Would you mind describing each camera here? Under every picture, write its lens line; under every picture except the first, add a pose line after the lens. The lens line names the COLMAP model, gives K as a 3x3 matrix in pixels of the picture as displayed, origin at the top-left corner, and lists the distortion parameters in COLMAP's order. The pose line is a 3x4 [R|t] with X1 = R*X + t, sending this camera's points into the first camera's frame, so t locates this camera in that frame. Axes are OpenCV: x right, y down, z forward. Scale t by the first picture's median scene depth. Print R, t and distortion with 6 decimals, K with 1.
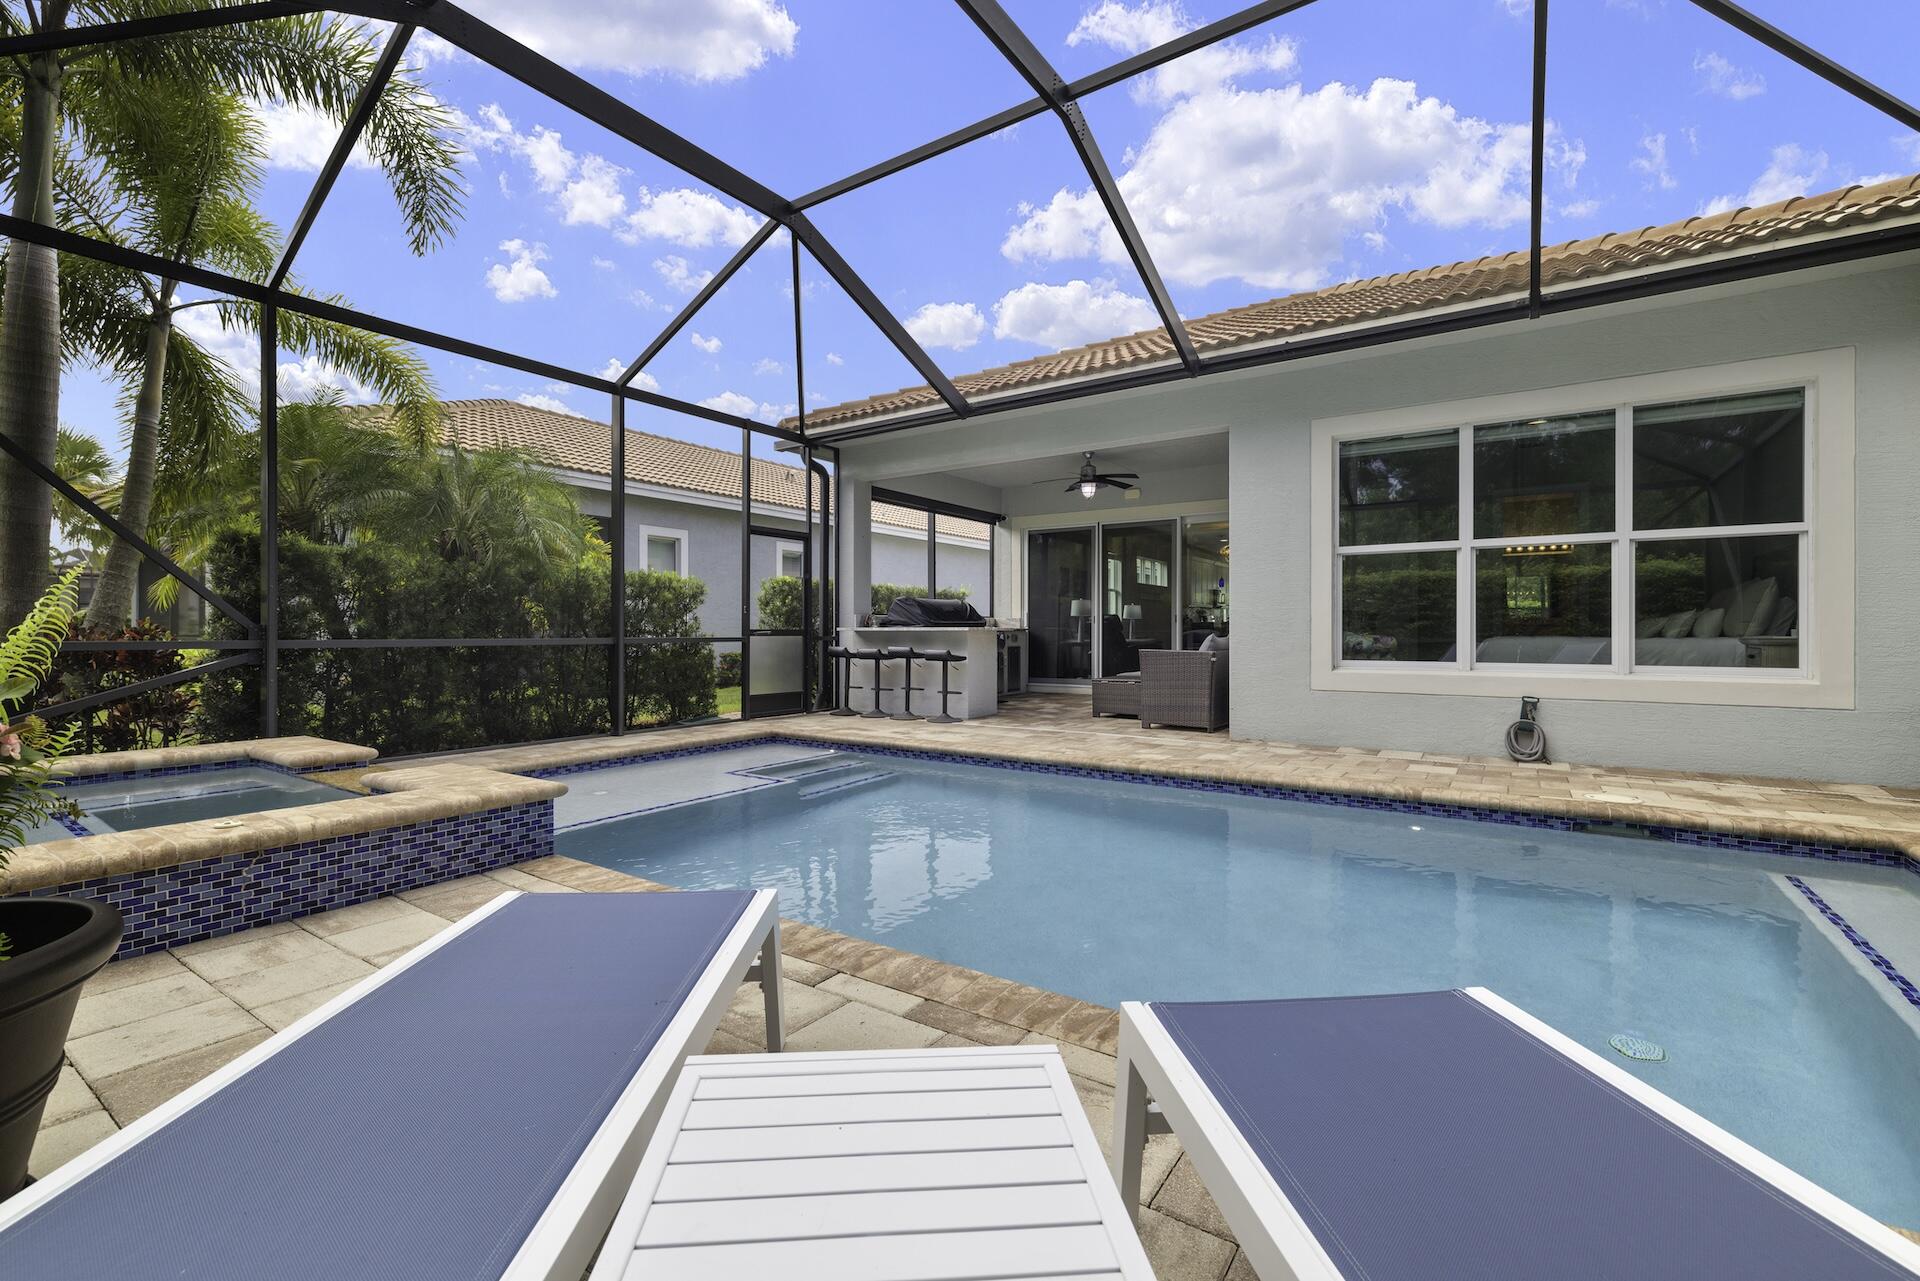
lens RADIAL K [[827.2, 0, 961.2], [0, 827.2, 634.1], [0, 0, 1]] dist [0.008371, 0.001314]
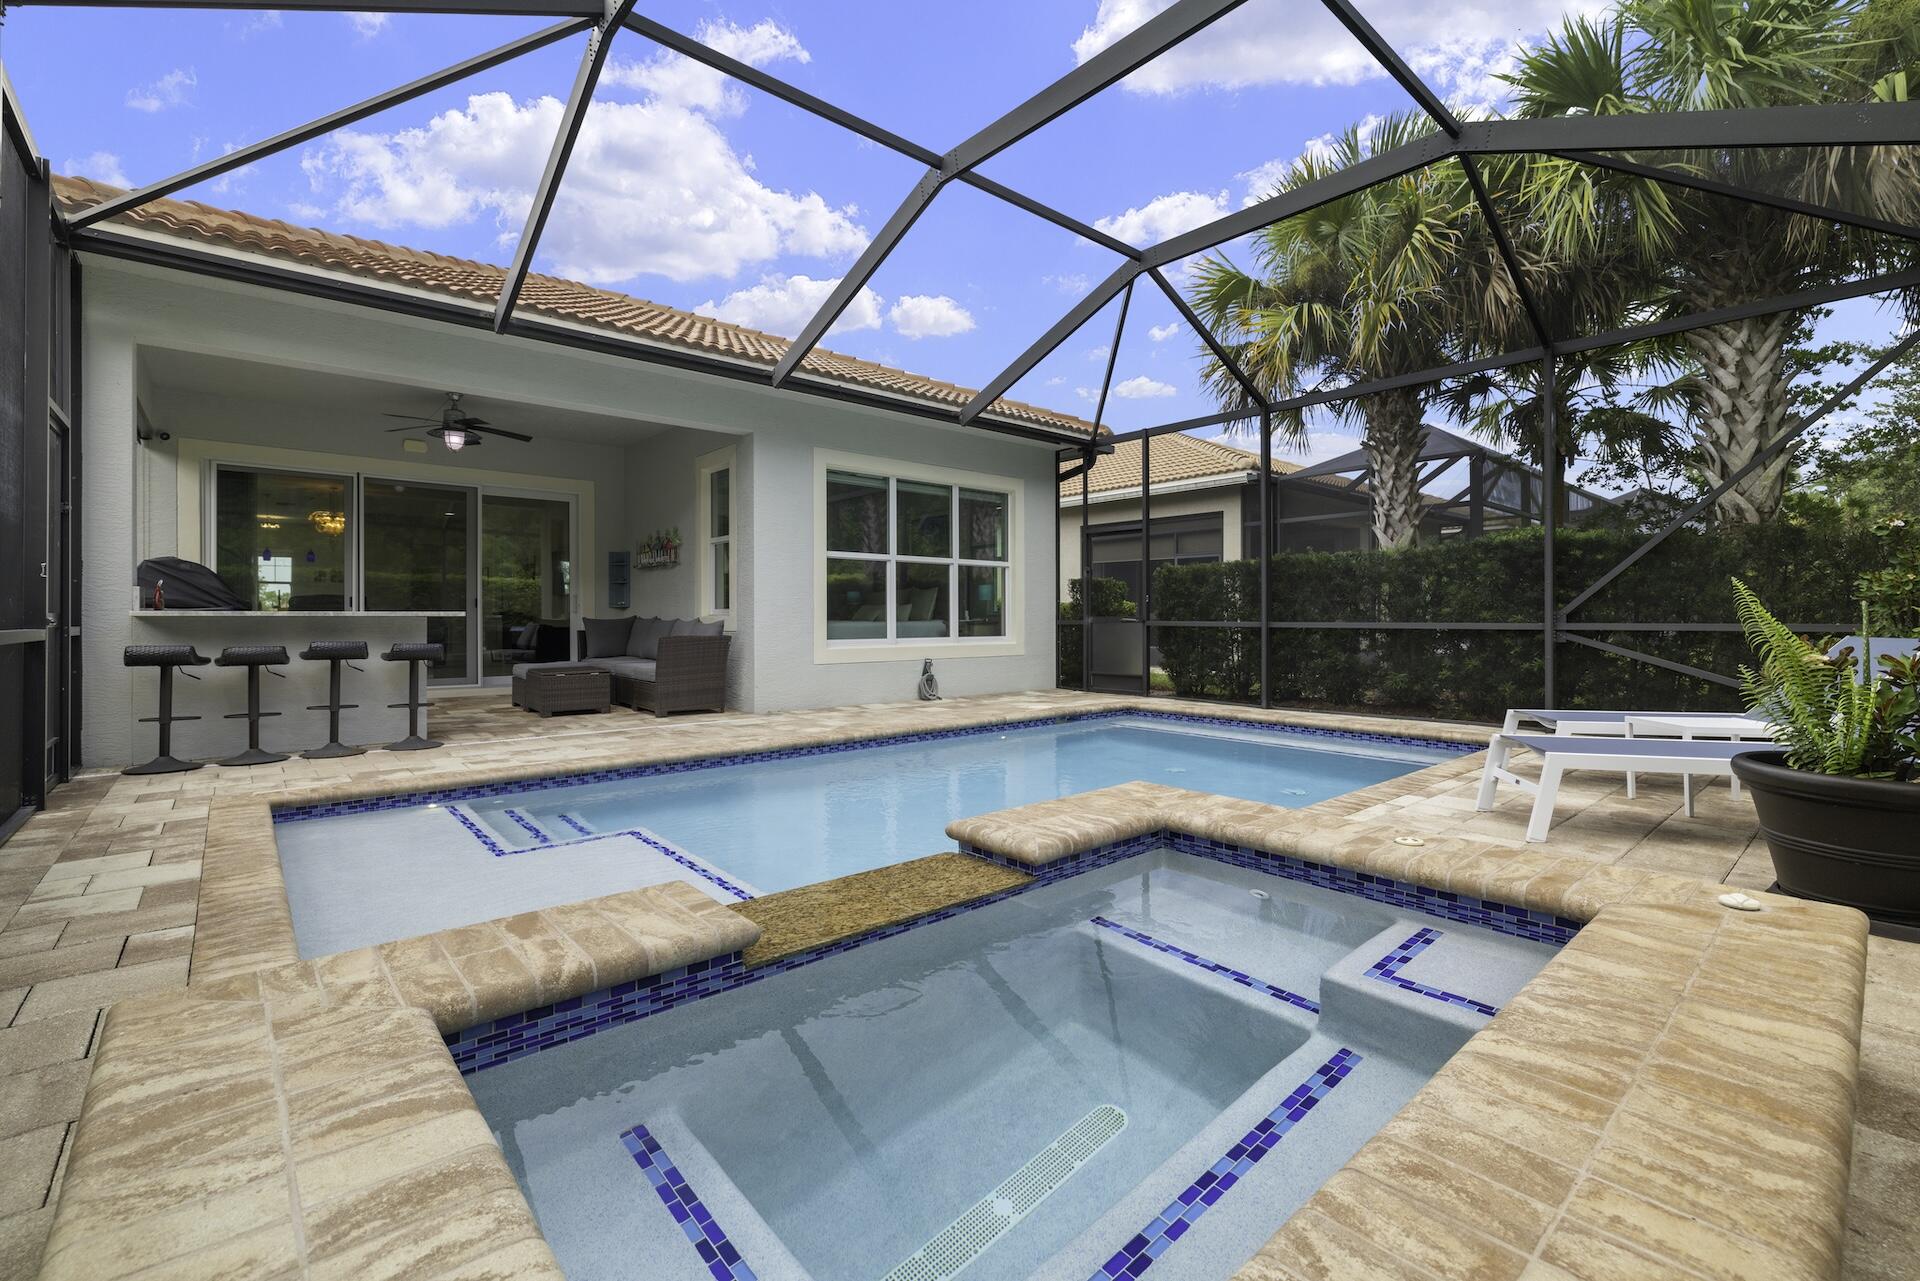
lens RADIAL K [[827.2, 0, 939.4], [0, 827.2, 617.5], [0, 0, 1]] dist [0.008371, 0.001314]
pose [[0.274413, 0.000601, 0.961612, -0.715349], [0.002956, 0.999995, -0.001469, -0.000233], [-0.961608, 0.003245, 0.274409, 0.481697]]
